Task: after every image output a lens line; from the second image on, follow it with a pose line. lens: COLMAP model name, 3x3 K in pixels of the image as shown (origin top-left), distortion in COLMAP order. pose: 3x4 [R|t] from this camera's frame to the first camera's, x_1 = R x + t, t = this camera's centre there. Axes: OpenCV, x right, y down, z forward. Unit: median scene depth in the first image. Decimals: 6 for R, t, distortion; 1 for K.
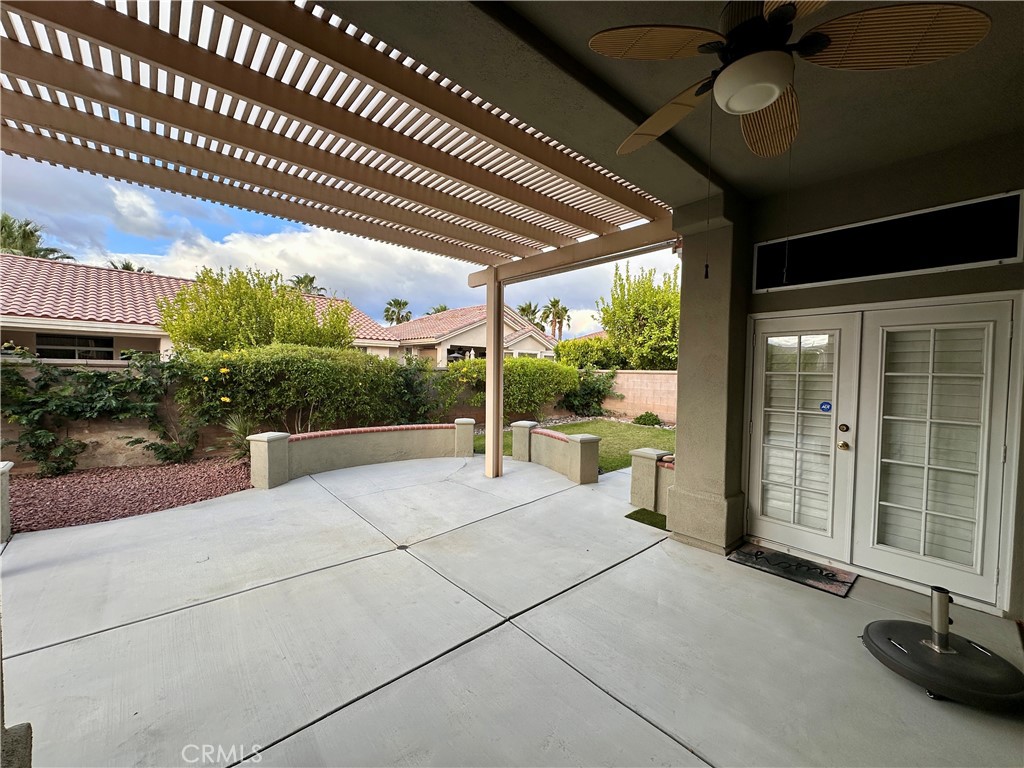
lens RADIAL K [[407.3, 0, 510.4], [0, 407.3, 385.1], [0, 0, 1]] dist [-0.001206, 0.000914]
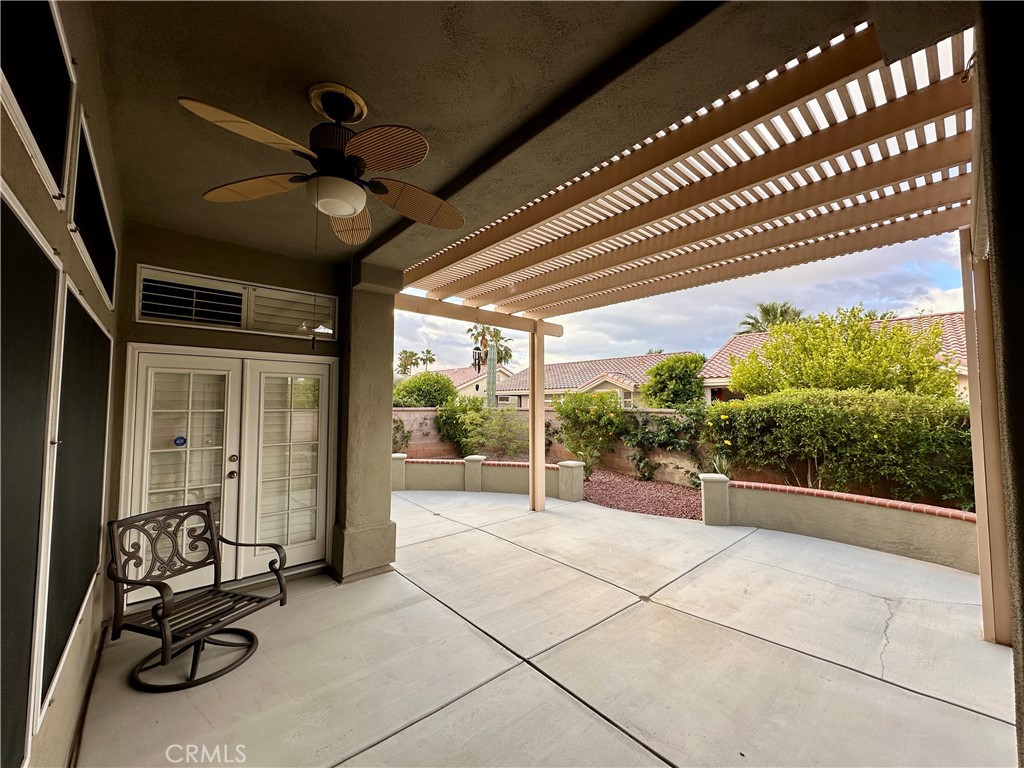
lens RADIAL K [[407.3, 0, 514.7], [0, 407.3, 382.1], [0, 0, 1]] dist [-0.001206, 0.000914]
pose [[-0.000315, -0.072720, -0.997352, 0.490541], [-0.042416, 0.996456, -0.072642, -0.026787], [0.999100, 0.042280, -0.003398, 0.425792]]
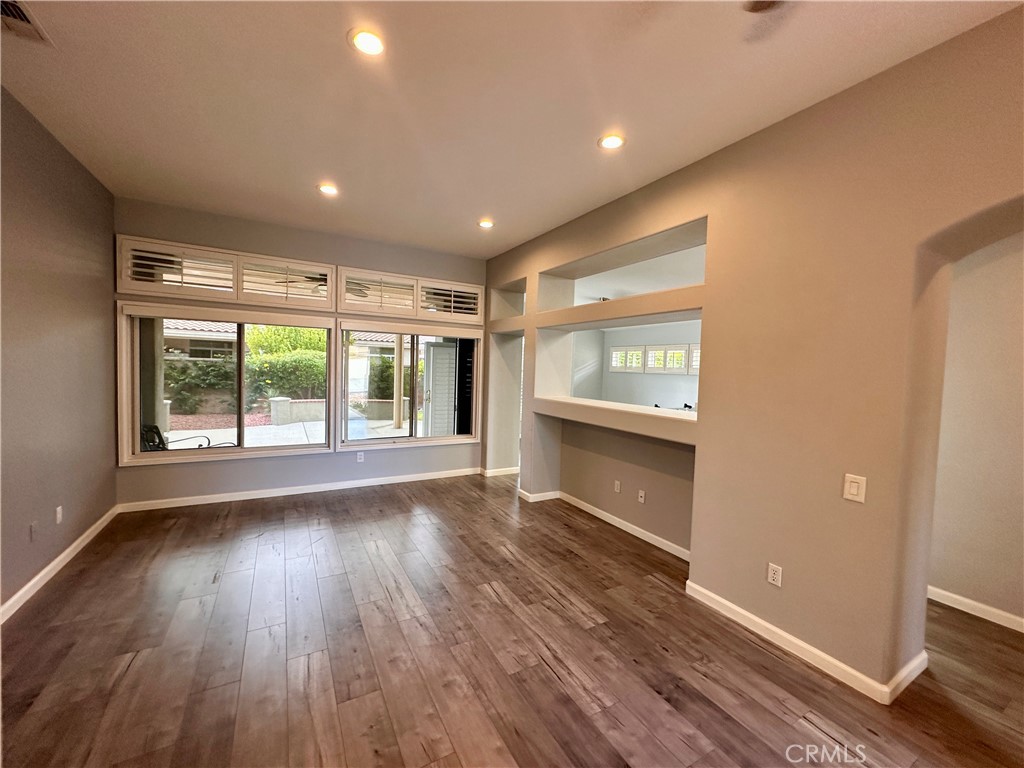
lens RADIAL K [[407.3, 0, 512.6], [0, 407.3, 384.1], [0, 0, 1]] dist [-0.001206, 0.000914]
pose [[0.979666, 0.022148, -0.199411, 0.817628], [-0.022150, 0.999752, 0.002220, 0.022563], [0.199411, 0.002242, 0.979913, -0.631970]]
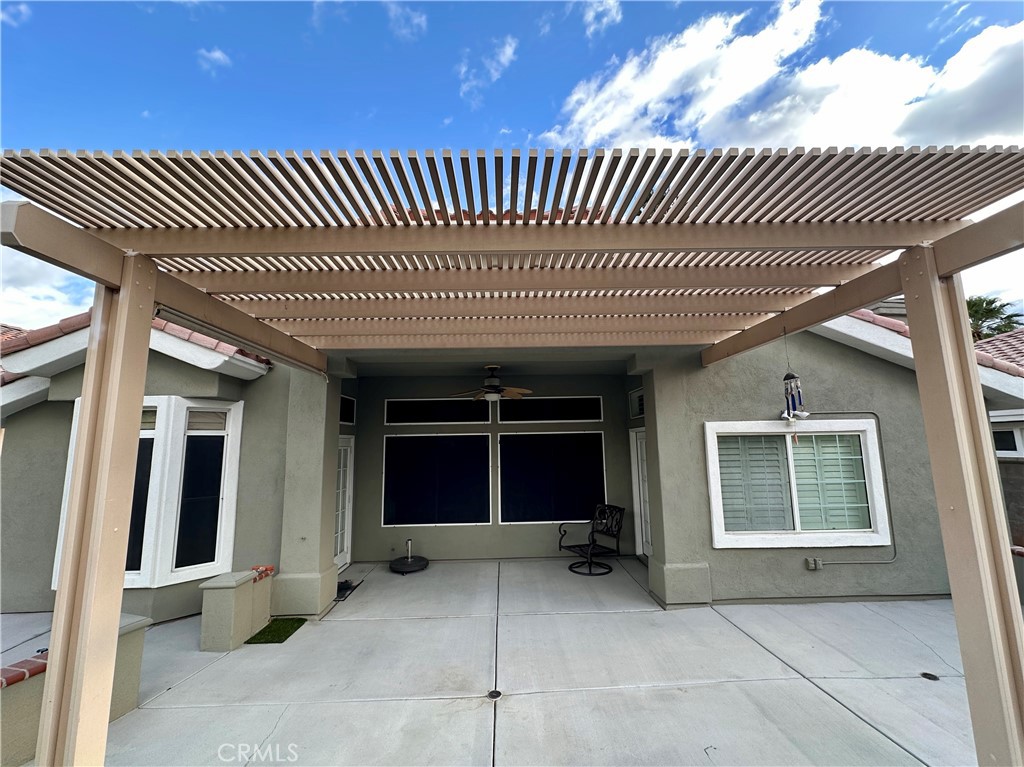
lens RADIAL K [[407.3, 0, 511.4], [0, 407.3, 380.2], [0, 0, 1]] dist [-0.001206, 0.000914]
pose [[-0.765339, 0.099811, 0.635841, -0.594772], [0.029014, 0.992249, -0.120835, -0.111366], [-0.642973, -0.074031, -0.762302, 1.094379]]
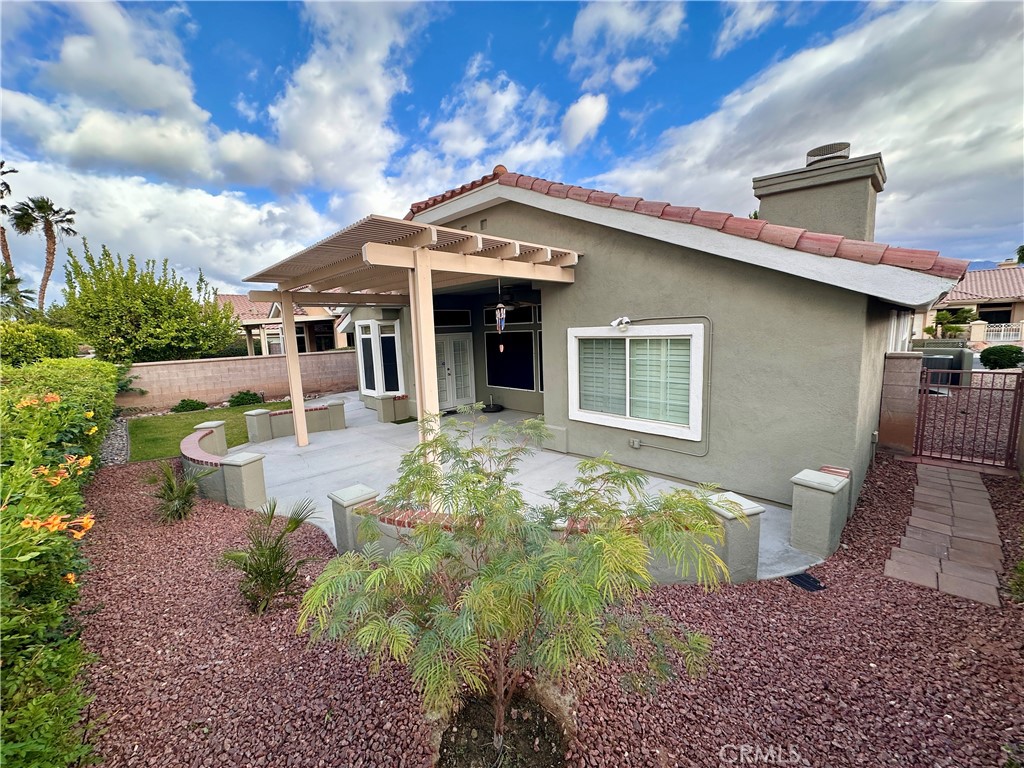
lens RADIAL K [[407.3, 0, 511.1], [0, 407.3, 386.7], [0, 0, 1]] dist [-0.001206, 0.000914]
pose [[-0.053671, -0.155658, 0.986352, -1.495055], [0.073478, 0.984482, 0.159361, -0.148078], [-0.995852, 0.081028, -0.041401, 0.360358]]
